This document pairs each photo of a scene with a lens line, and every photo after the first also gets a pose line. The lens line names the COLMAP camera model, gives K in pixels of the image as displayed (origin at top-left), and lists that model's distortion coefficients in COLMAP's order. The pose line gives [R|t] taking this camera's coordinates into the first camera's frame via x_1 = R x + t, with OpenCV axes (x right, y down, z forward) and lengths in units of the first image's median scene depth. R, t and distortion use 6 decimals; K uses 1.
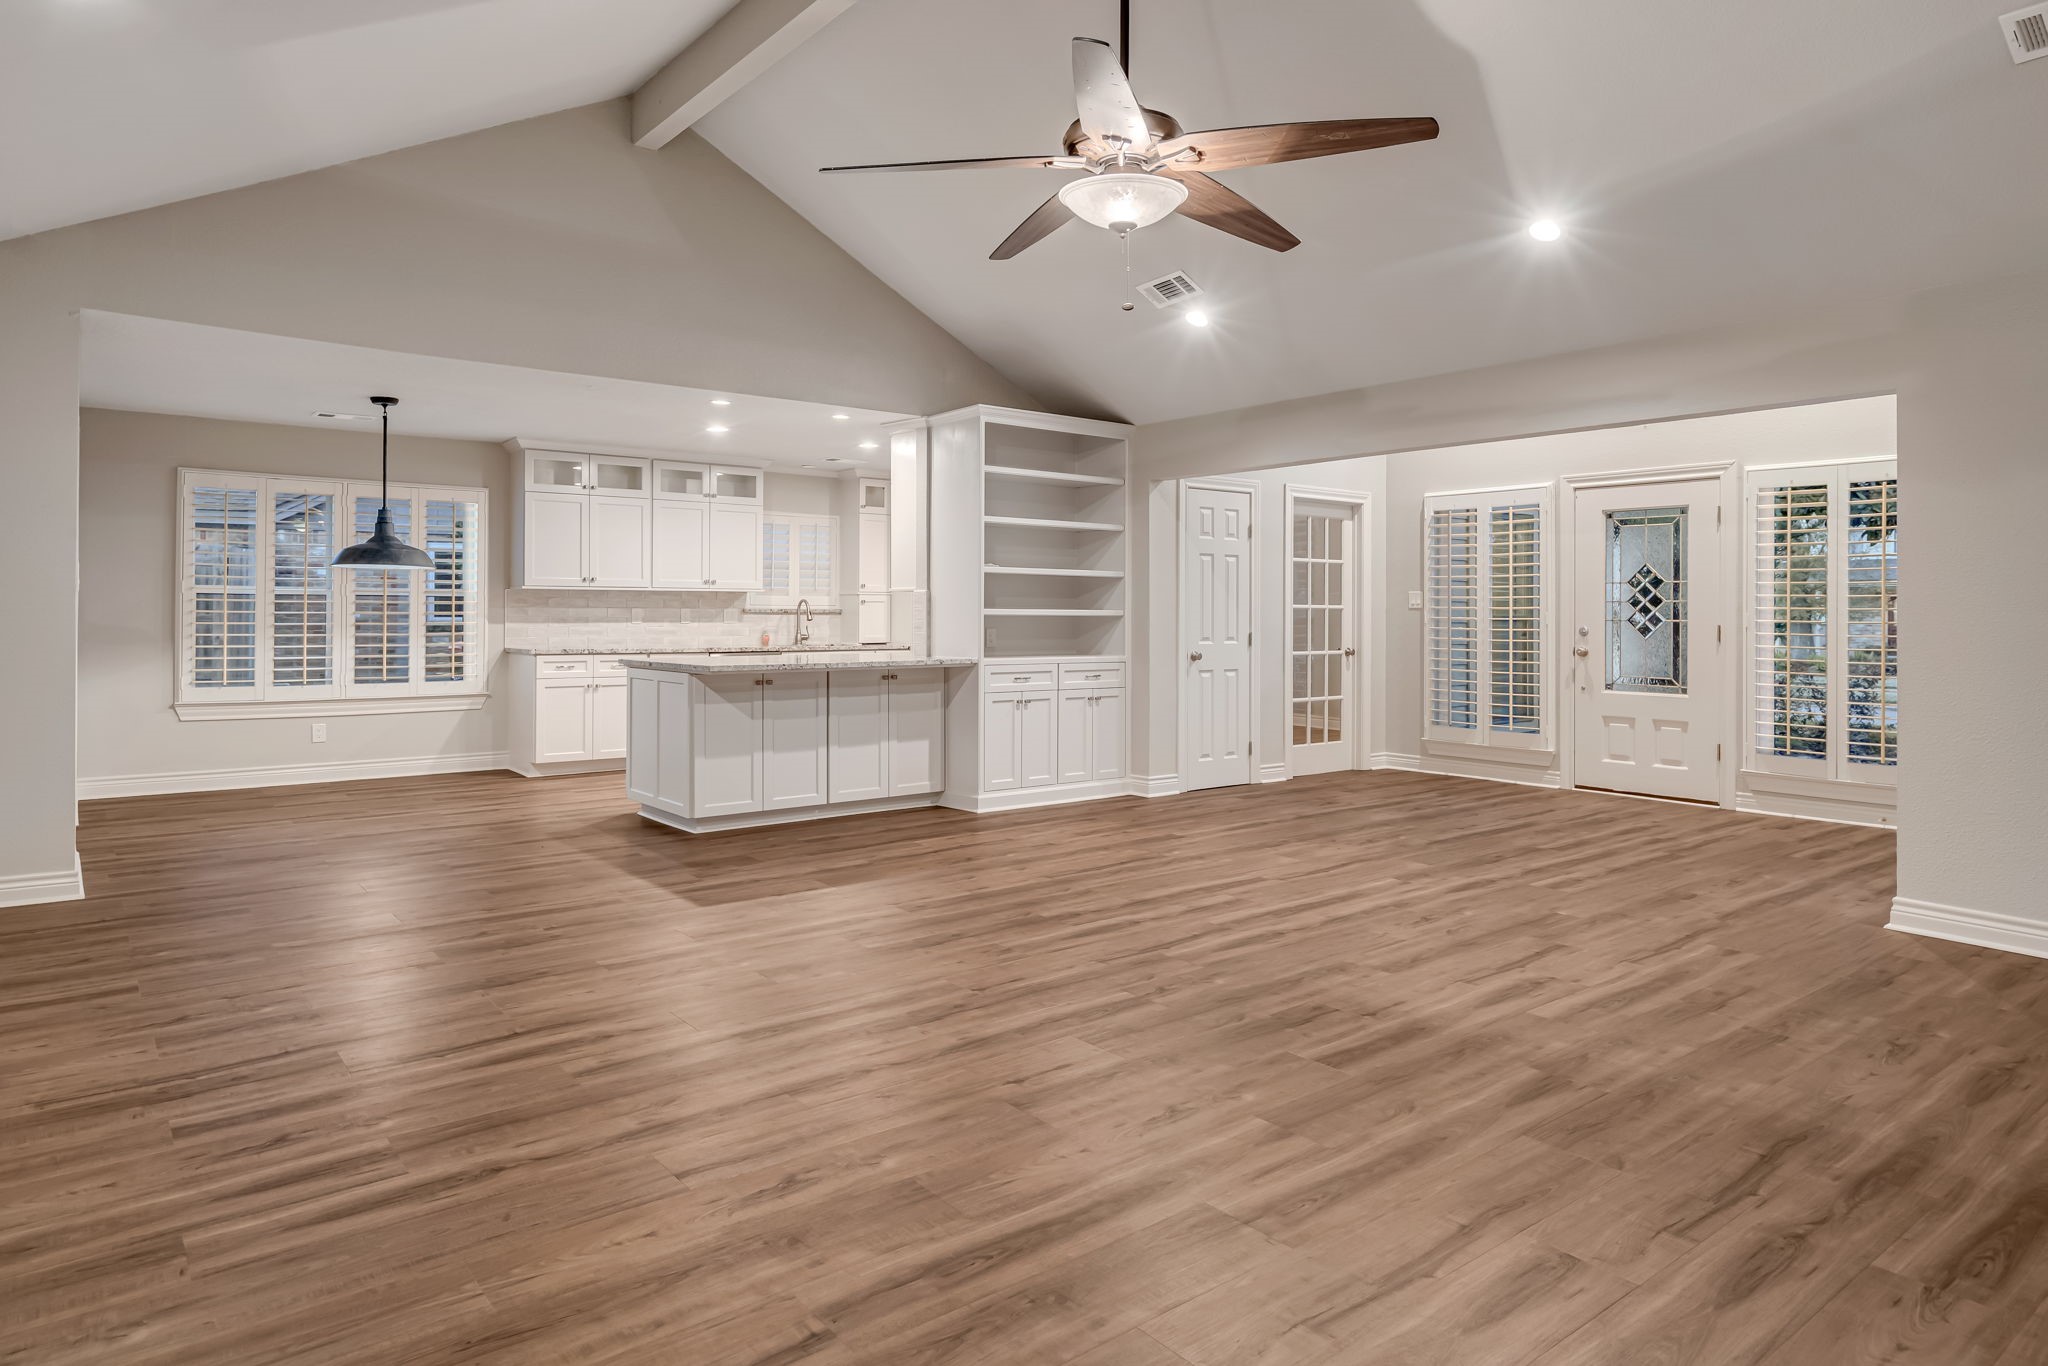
lens RADIAL K [[1209.1, 0, 1022.5], [0, 1209.1, 609.3], [0, 0, 1]] dist [-0.001690, -0.001102]
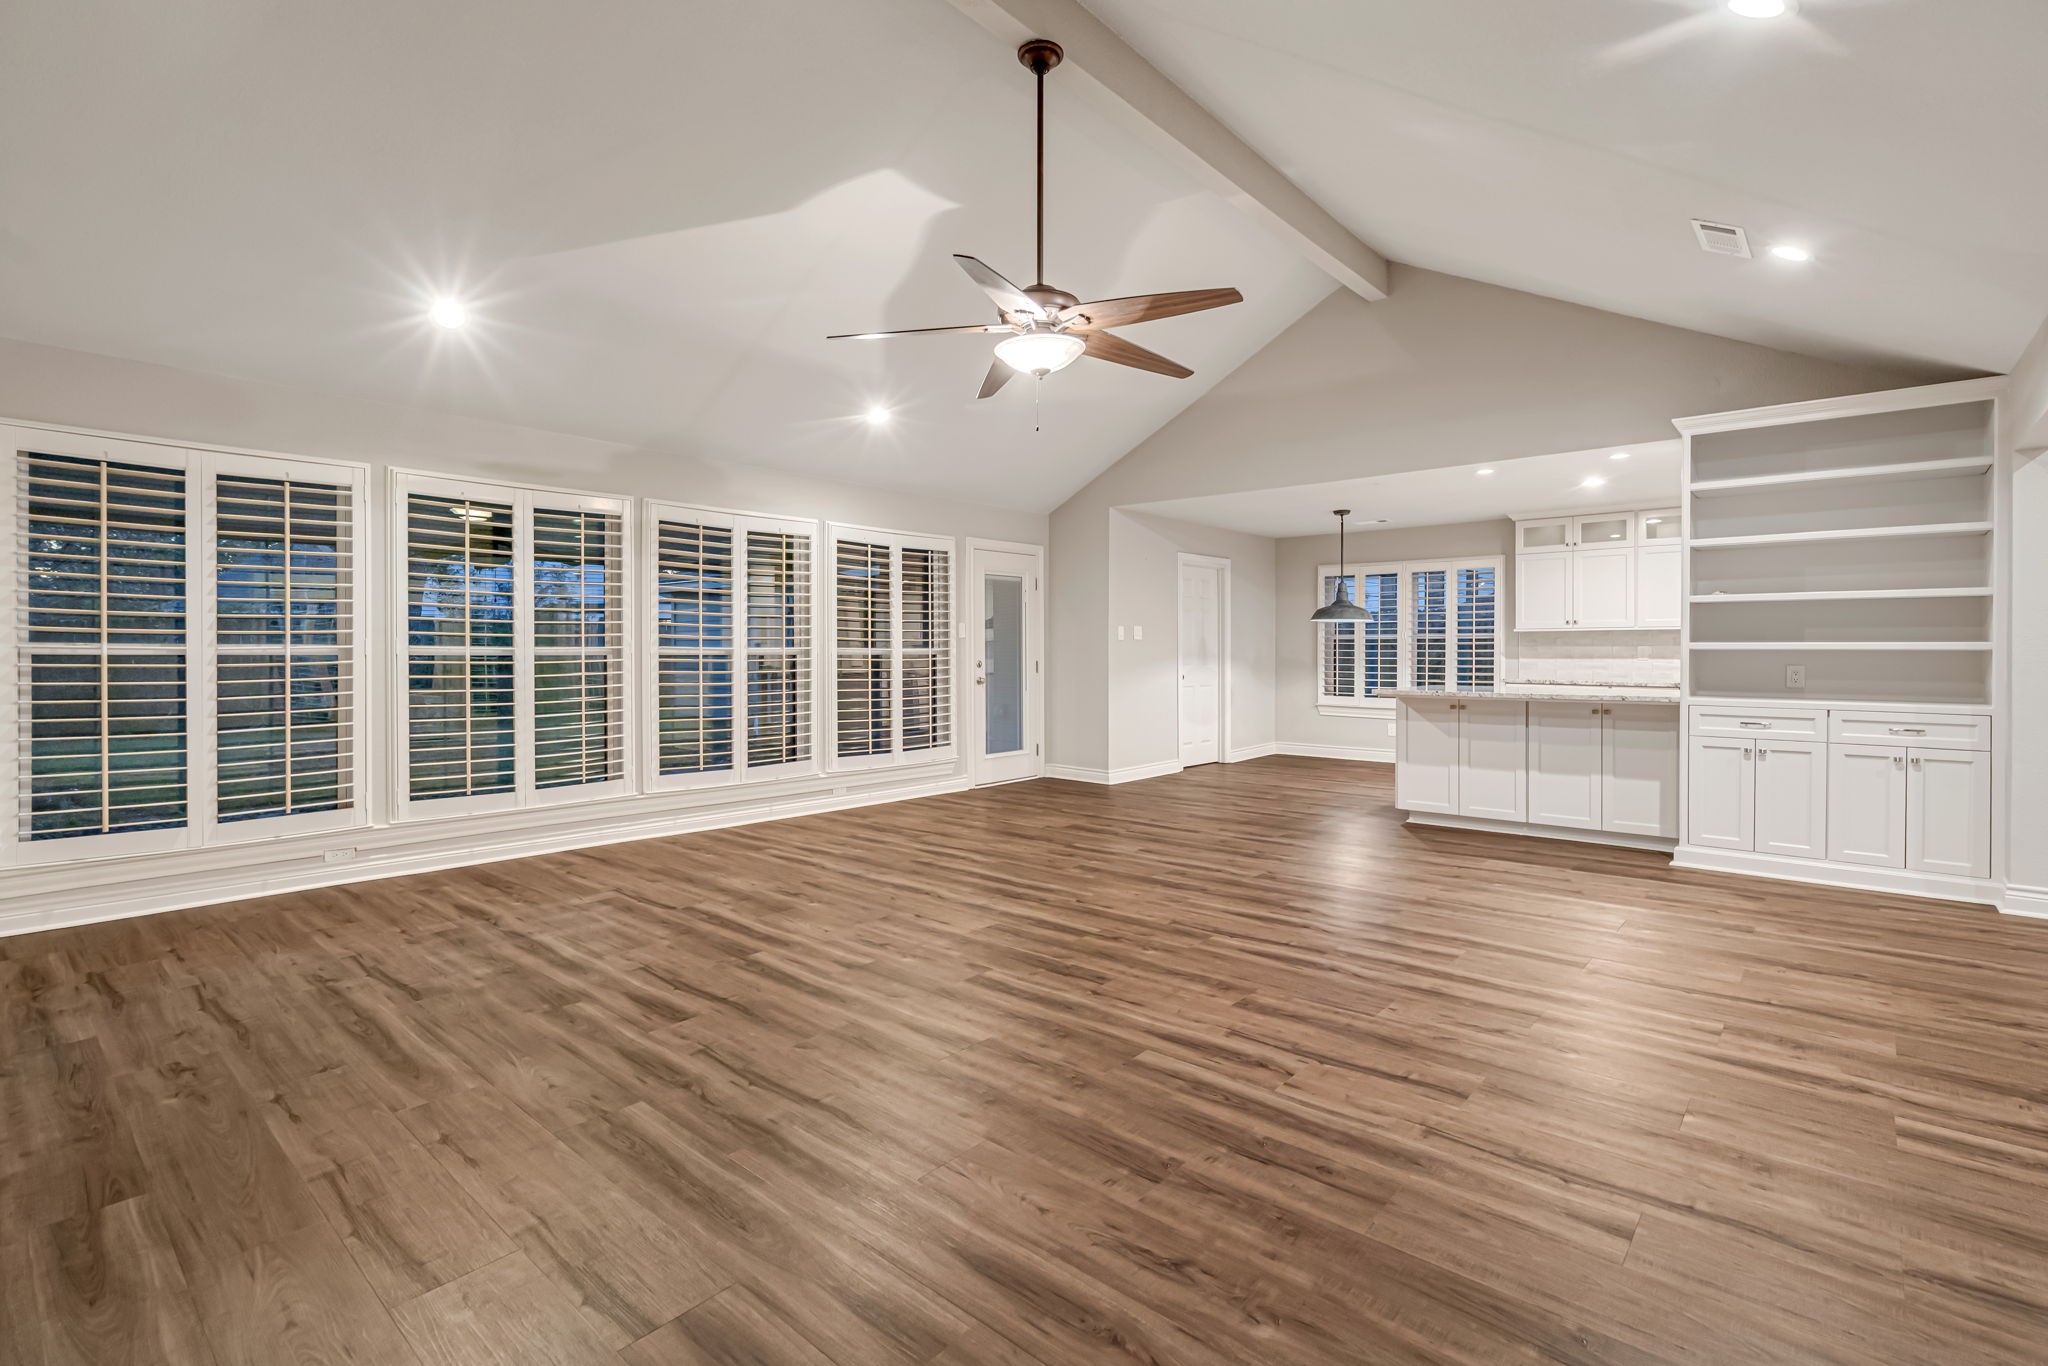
lens RADIAL K [[952.2, 0, 1020.2], [0, 952.2, 660.0], [0, 0, 1]] dist [0.000301, 0.000422]
pose [[0.179051, 0.004593, -0.983829, 0.560161], [0.004566, 0.999974, 0.005499, 0.006294], [0.983829, -0.005476, 0.179025, 0.369649]]
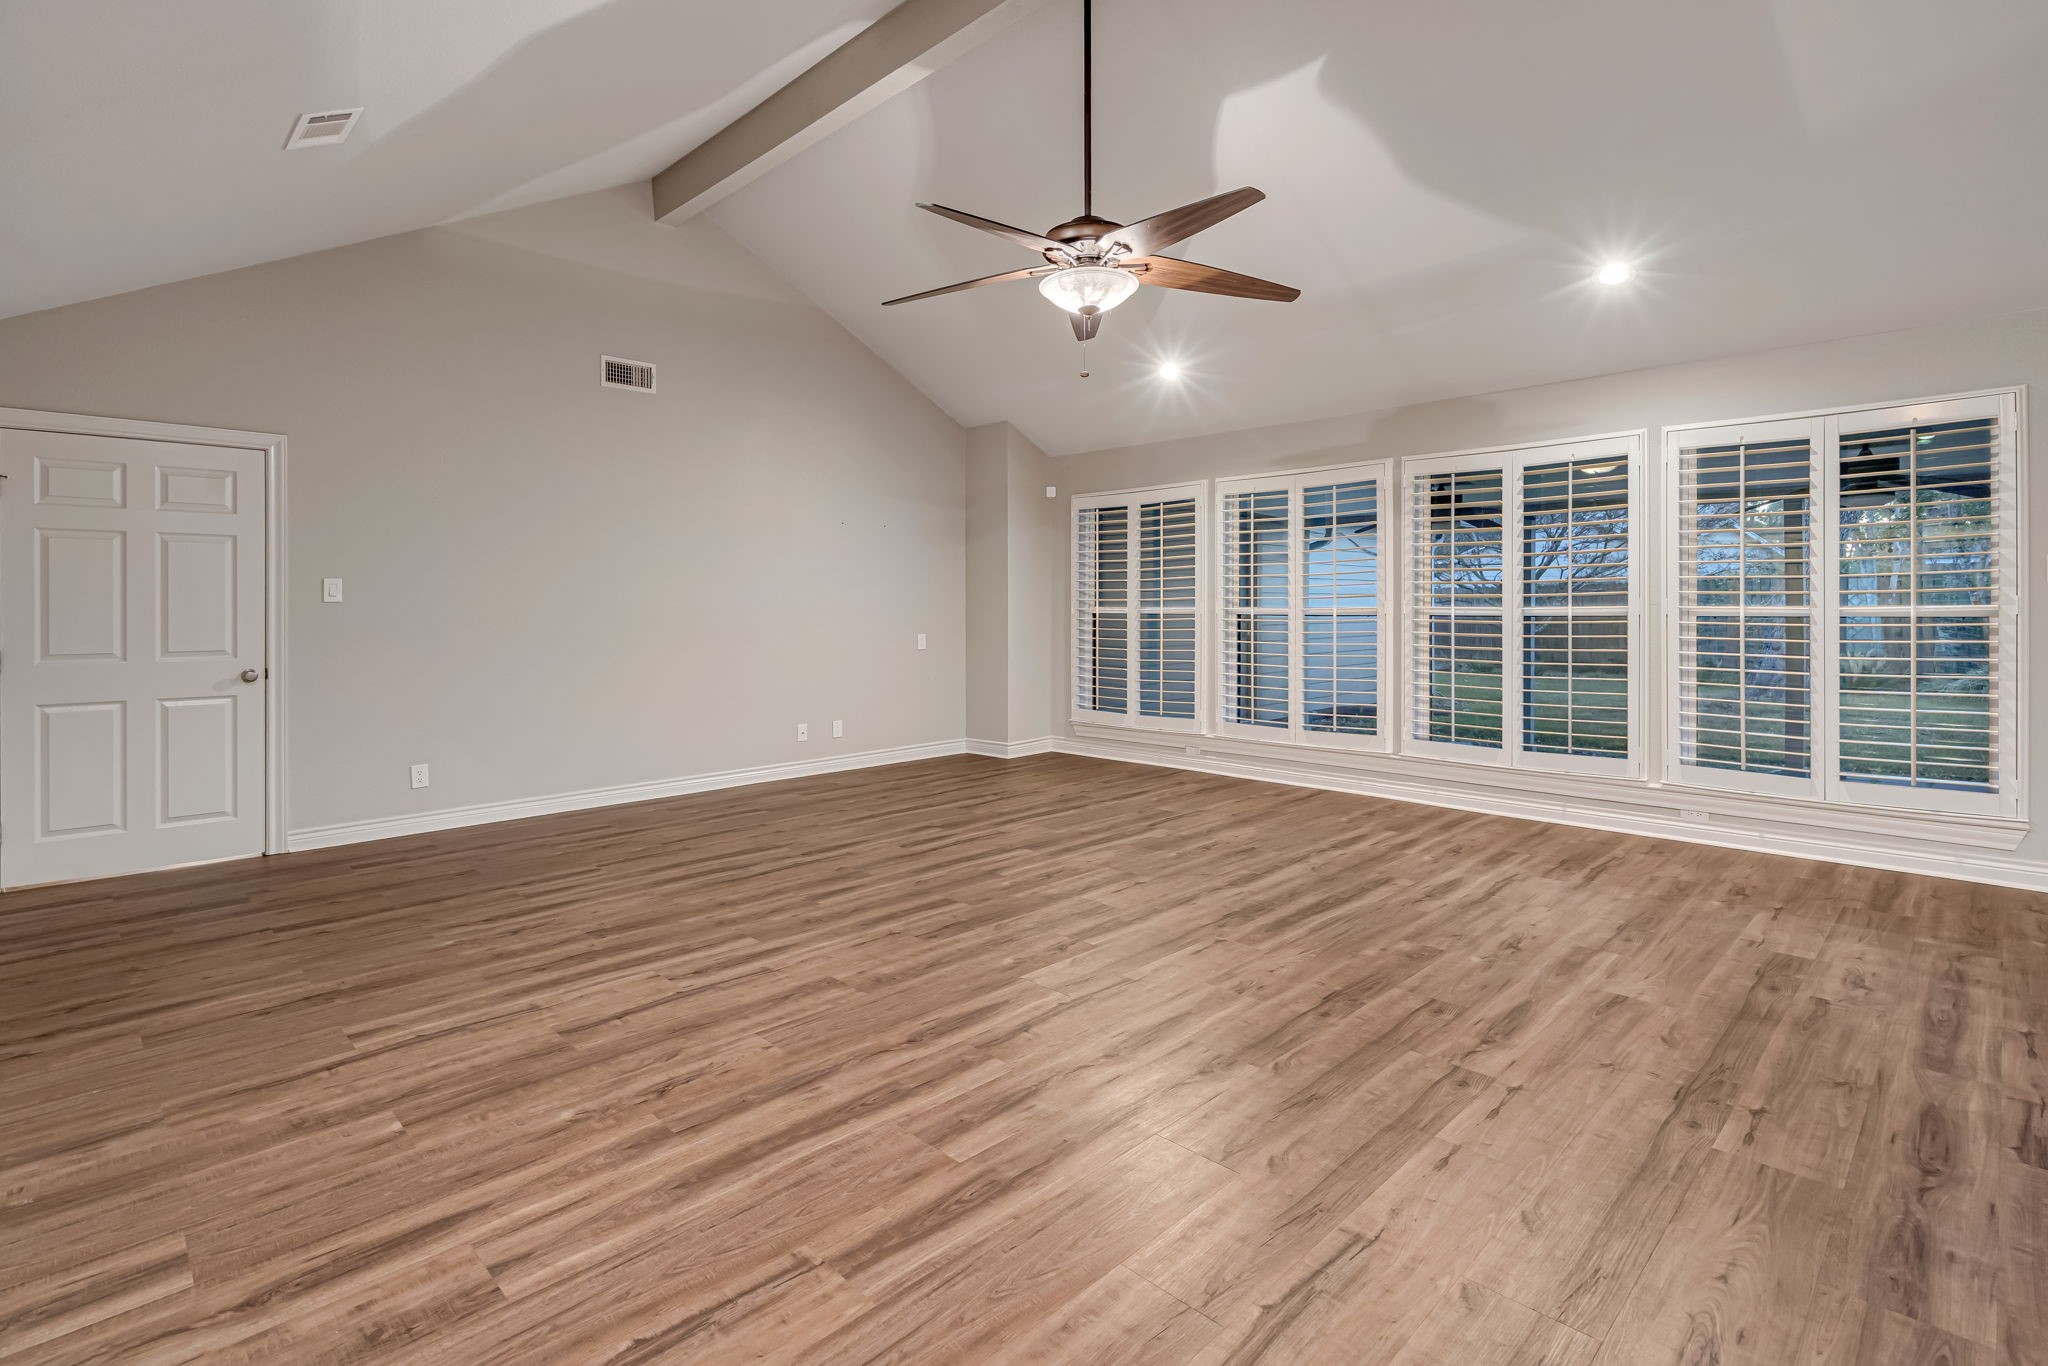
lens RADIAL K [[980.4, 0, 1023.5], [0, 980.4, 612.4], [0, 0, 1]] dist [-0.001799, 0.000613]
pose [[-0.994226, 0.000476, -0.107301, 0.126143], [0.000489, 1.000000, -0.000091, 0.002830], [0.107301, -0.000143, -0.994227, 0.969379]]
